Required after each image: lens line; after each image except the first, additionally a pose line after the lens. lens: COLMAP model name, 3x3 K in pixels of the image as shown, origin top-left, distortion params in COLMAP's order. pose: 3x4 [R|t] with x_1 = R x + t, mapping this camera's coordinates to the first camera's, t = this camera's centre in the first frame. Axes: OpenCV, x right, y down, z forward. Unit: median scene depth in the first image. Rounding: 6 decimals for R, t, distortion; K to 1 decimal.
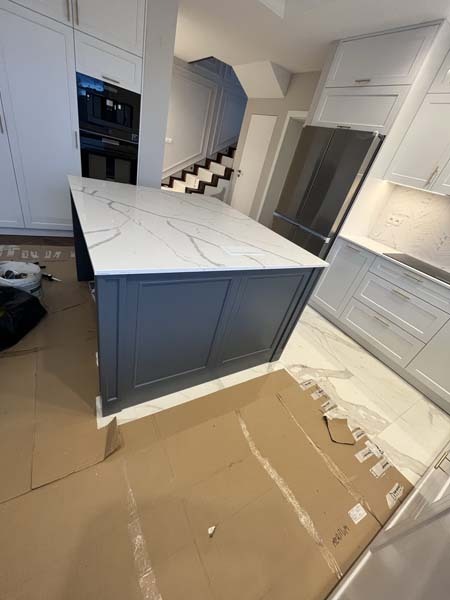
lens RADIAL K [[241.1, 0, 225.0], [0, 241.1, 300.0], [0, 0, 1]] dist [-0.003311, -0.000184]
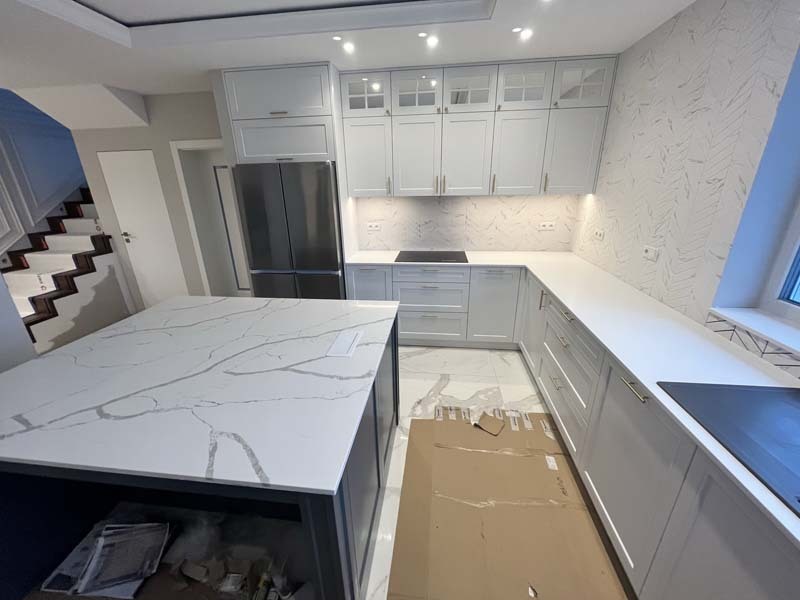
lens RADIAL K [[321.5, 0, 398.2], [0, 321.5, 301.3], [0, 0, 1]] dist [-0.003311, -0.000184]
pose [[0.591405, -0.501827, 0.631197, -0.295324], [0.555825, 0.820789, 0.131776, -0.239895], [-0.584208, 0.272902, 0.764347, -0.001375]]
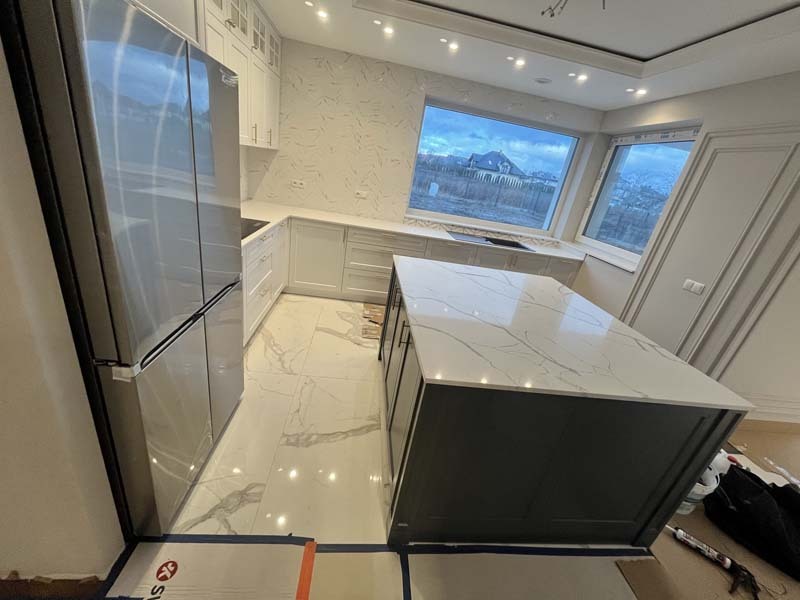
lens RADIAL K [[321.5, 0, 398.2], [0, 321.5, 301.3], [0, 0, 1]] dist [-0.003311, -0.000184]
pose [[-0.821107, -0.514902, 0.246291, -0.073429], [-0.090213, 0.543154, 0.834773, -1.004875], [-0.563600, 0.663219, -0.492439, 1.425216]]
